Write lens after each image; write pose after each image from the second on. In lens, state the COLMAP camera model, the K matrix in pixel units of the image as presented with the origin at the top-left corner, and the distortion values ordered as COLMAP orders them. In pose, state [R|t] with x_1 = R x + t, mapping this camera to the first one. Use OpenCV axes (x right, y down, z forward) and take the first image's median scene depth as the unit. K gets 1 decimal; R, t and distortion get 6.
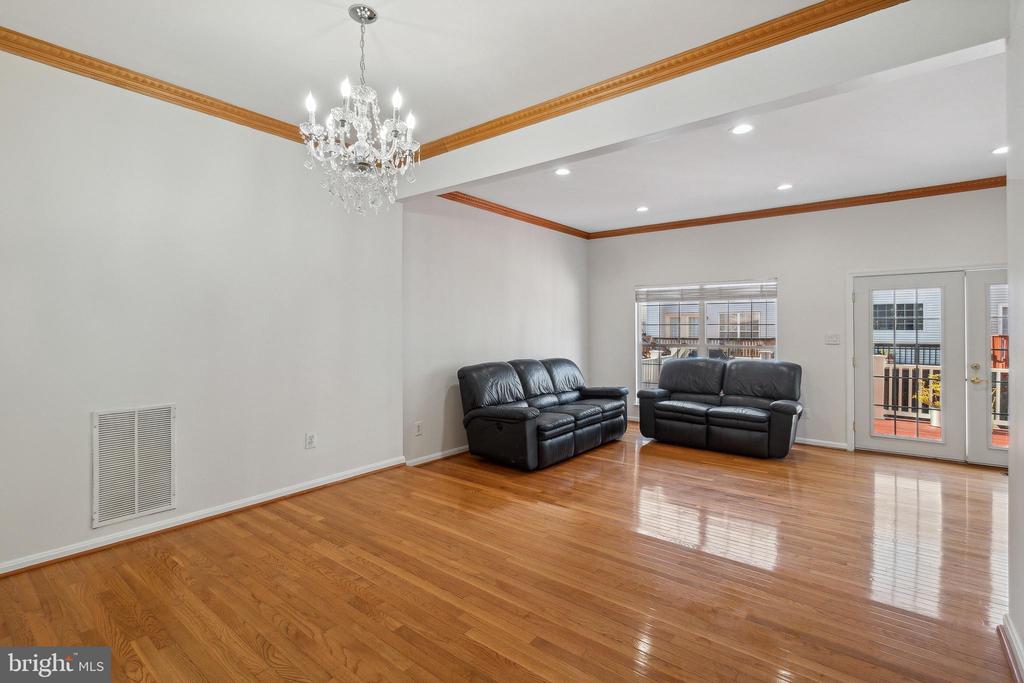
lens RADIAL K [[475.2, 0, 510.3], [0, 475.2, 332.6], [0, 0, 1]] dist [-0.001864, -0.000137]
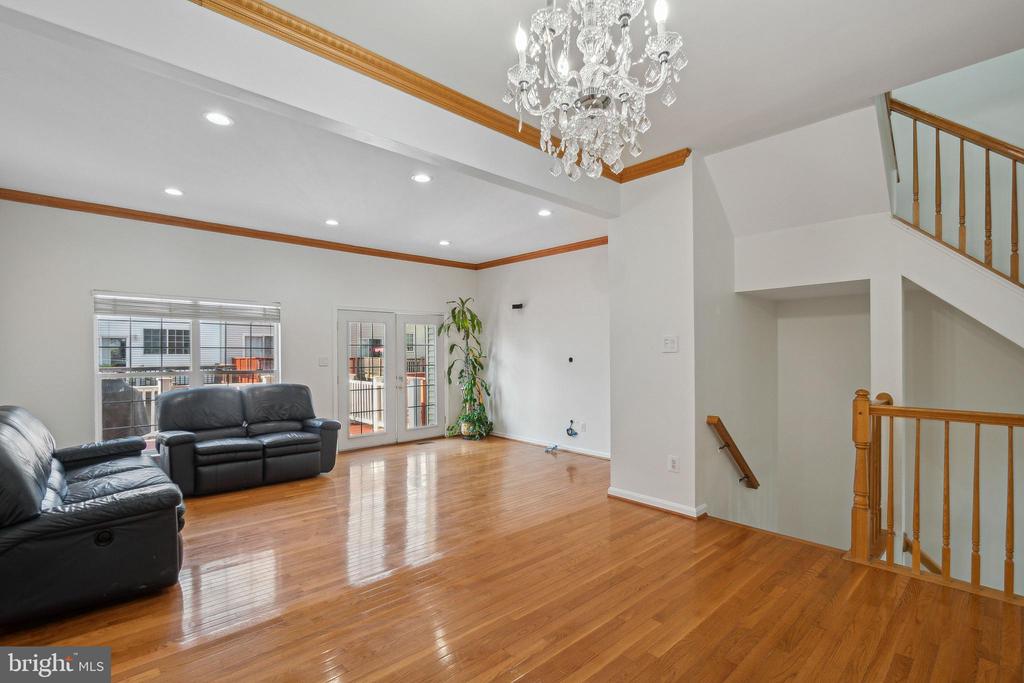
lens RADIAL K [[462.6, 0, 510.6], [0, 462.6, 357.5], [0, 0, 1]] dist [-0.000681, -0.000057]
pose [[0.169182, -0.010364, 0.985530, -0.315009], [0.008946, 0.999920, 0.008980, -0.001953], [-0.985544, 0.007297, 0.169261, 0.325390]]
